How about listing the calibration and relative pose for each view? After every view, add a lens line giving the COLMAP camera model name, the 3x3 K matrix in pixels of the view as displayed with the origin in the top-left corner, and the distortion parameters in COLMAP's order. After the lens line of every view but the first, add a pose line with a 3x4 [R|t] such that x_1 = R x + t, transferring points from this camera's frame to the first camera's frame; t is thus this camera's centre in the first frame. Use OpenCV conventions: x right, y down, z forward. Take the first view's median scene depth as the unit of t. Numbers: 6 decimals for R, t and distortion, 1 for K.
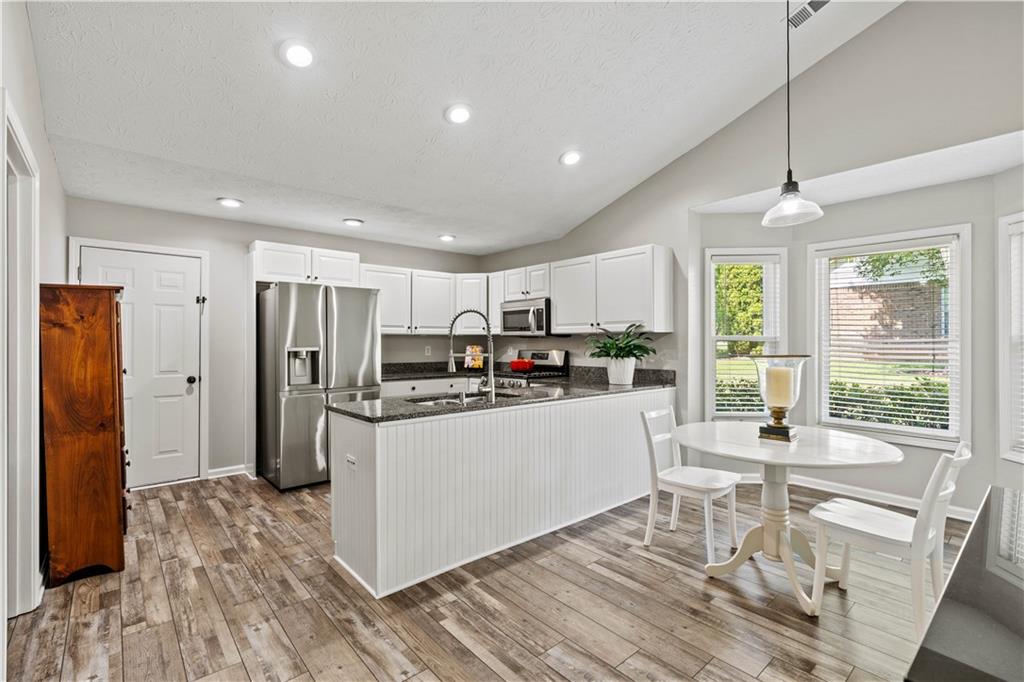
lens RADIAL K [[463.7, 0, 514.0], [0, 463.7, 339.8], [0, 0, 1]] dist [-0.003867, -0.000227]
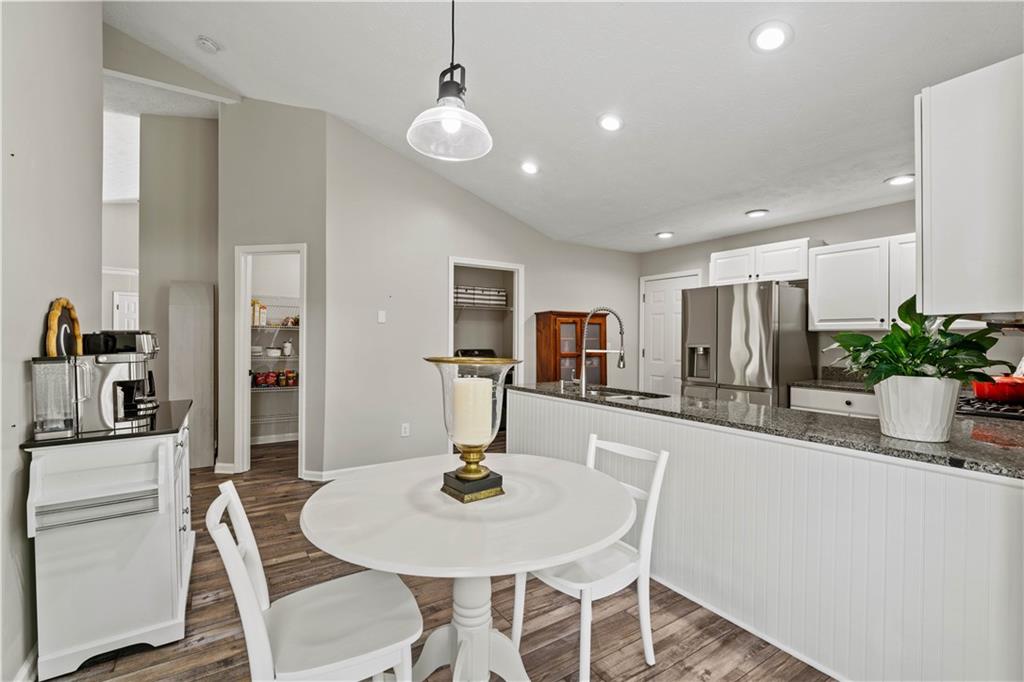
lens RADIAL K [[457.3, 0, 512.0], [0, 457.3, 341.0], [0, 0, 1]] dist [-0.001857, -0.000197]
pose [[-0.145421, 0.004730, -0.989359, 0.891979], [-0.001411, 0.999987, 0.004988, 0.004565], [0.989369, 0.002121, -0.145412, 0.873794]]
